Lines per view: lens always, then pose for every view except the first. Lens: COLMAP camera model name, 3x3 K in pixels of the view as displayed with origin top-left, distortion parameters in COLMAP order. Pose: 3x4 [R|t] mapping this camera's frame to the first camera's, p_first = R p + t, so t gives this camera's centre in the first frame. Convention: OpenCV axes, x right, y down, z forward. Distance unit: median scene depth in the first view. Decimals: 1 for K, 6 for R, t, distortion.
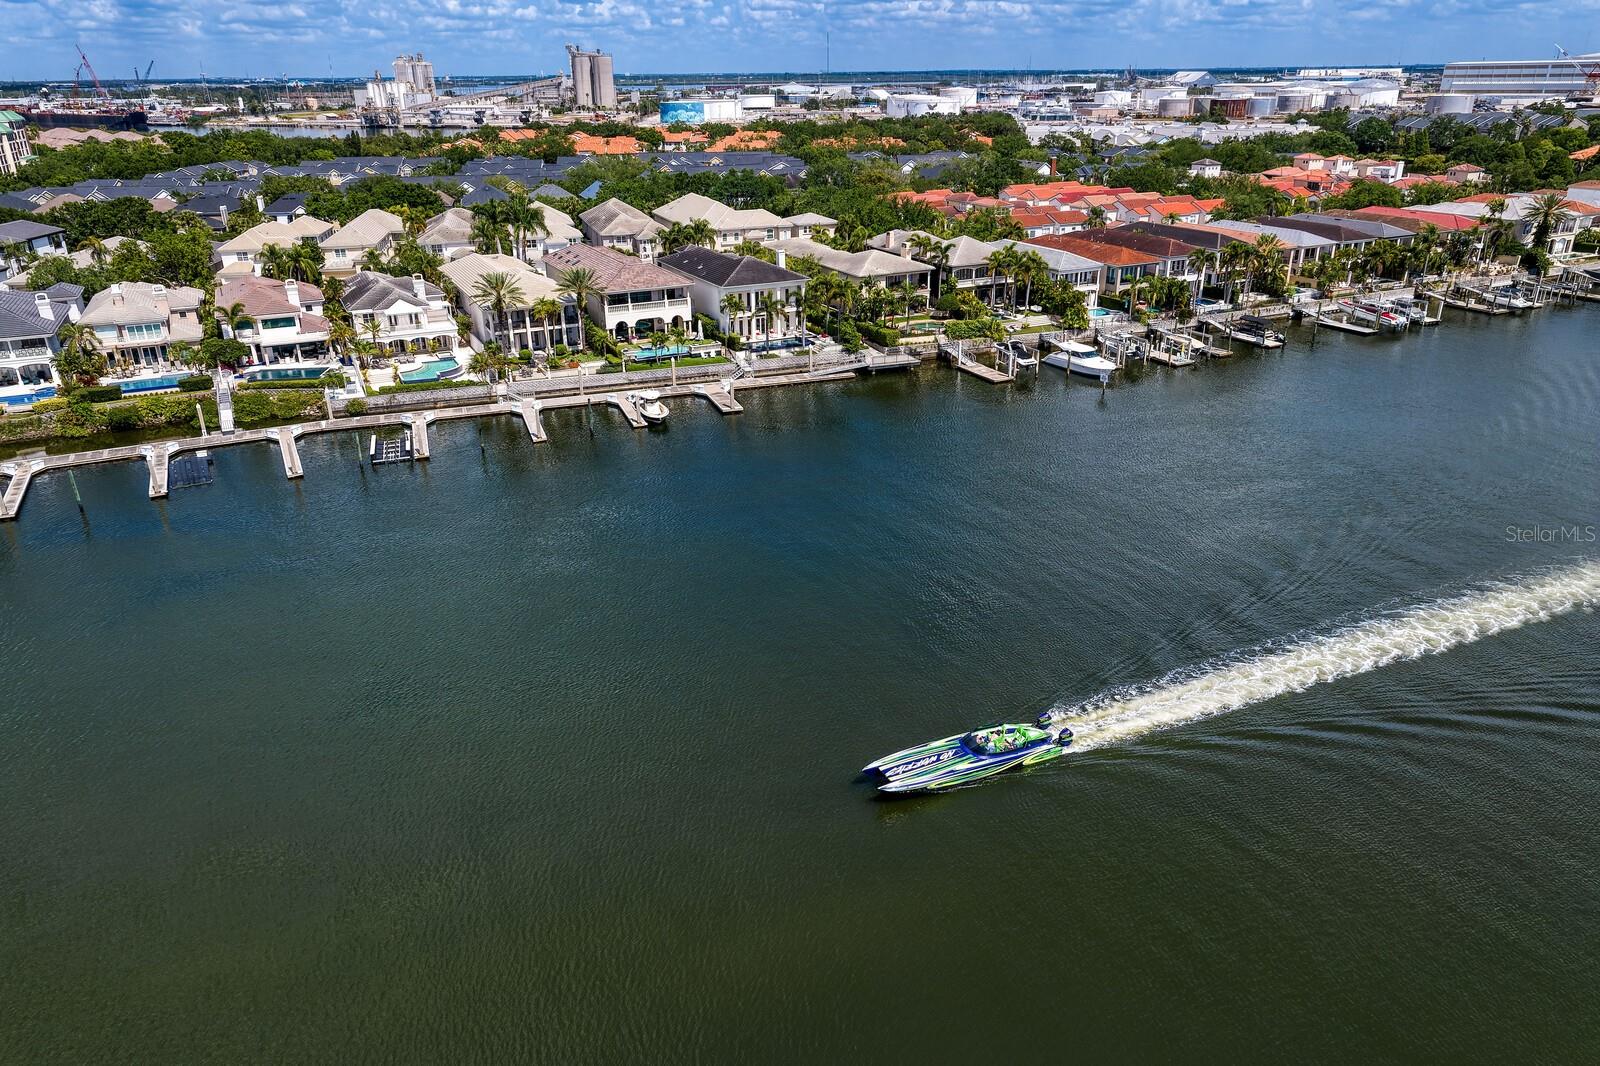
lens RADIAL K [[1098.4, 0, 800.0], [0, 1098.4, 533.0], [0, 0, 1]] dist [0.005832, 0.000672]
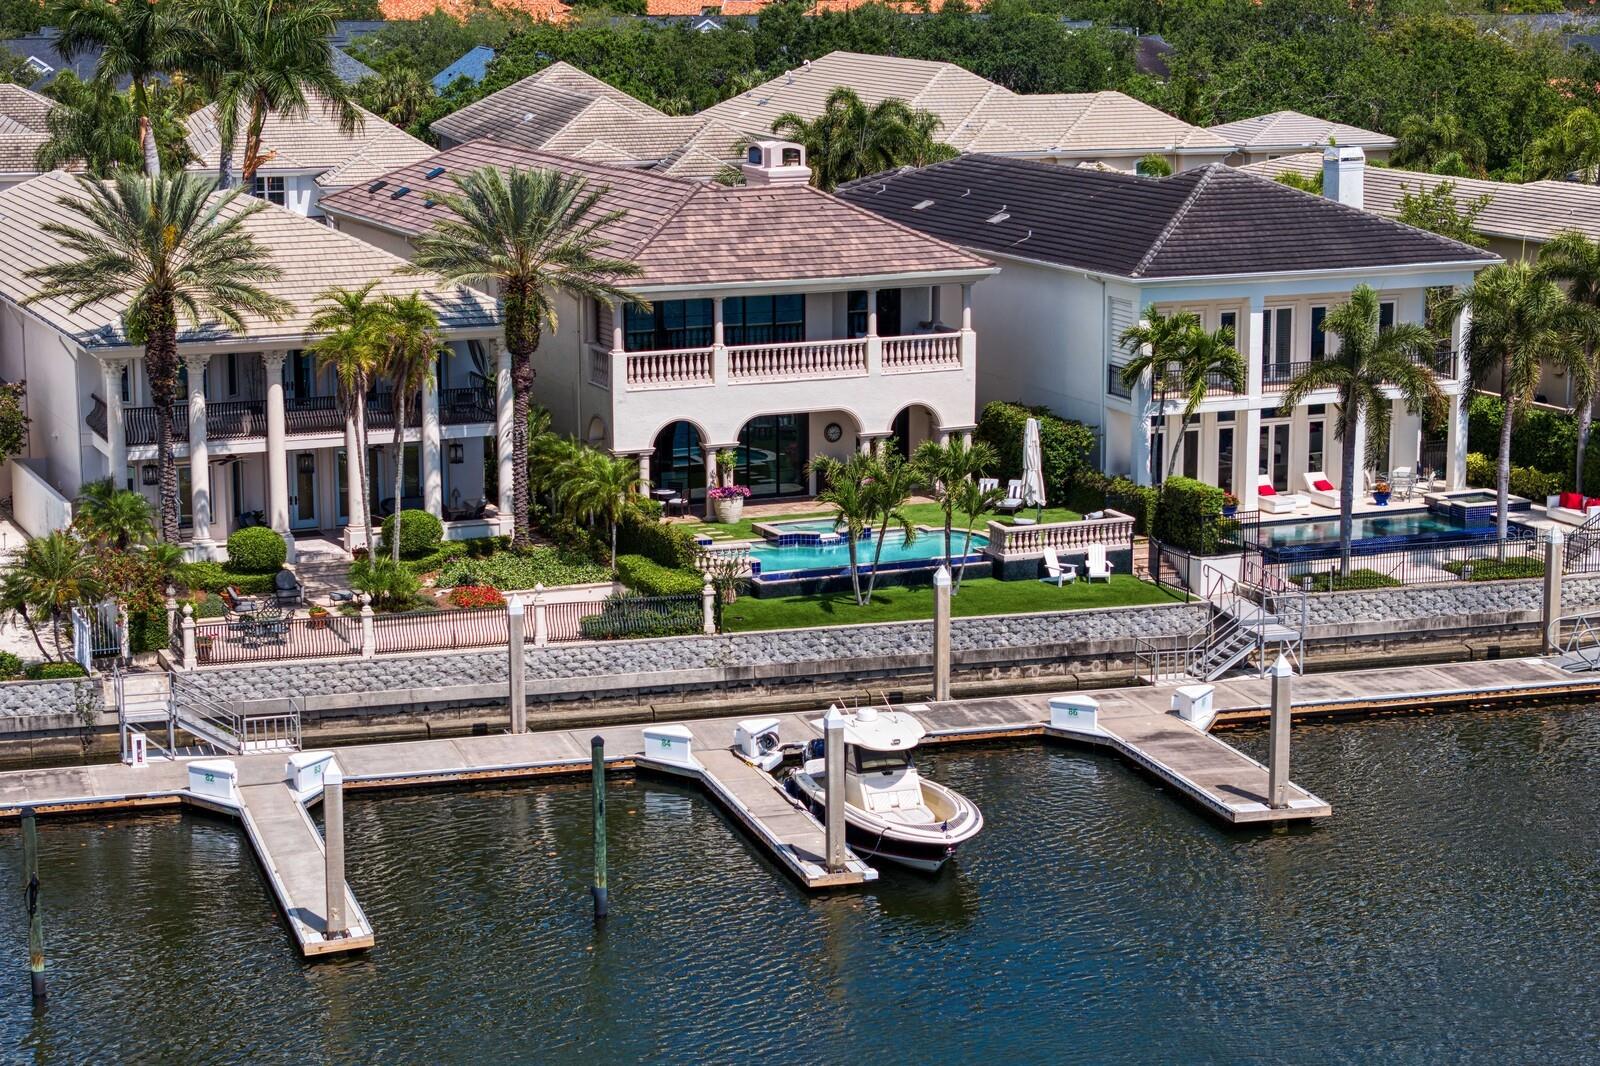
lens RADIAL K [[3065.5, 0, 800.0], [0, 3065.5, 533.0], [0, 0, 1]] dist [0.022813, 0.333786]
pose [[0.999245, 0.017372, -0.034746, -0.119427], [-0.024323, 0.977194, -0.210950, -0.038200], [0.030289, 0.211636, 0.976879, 0.400075]]
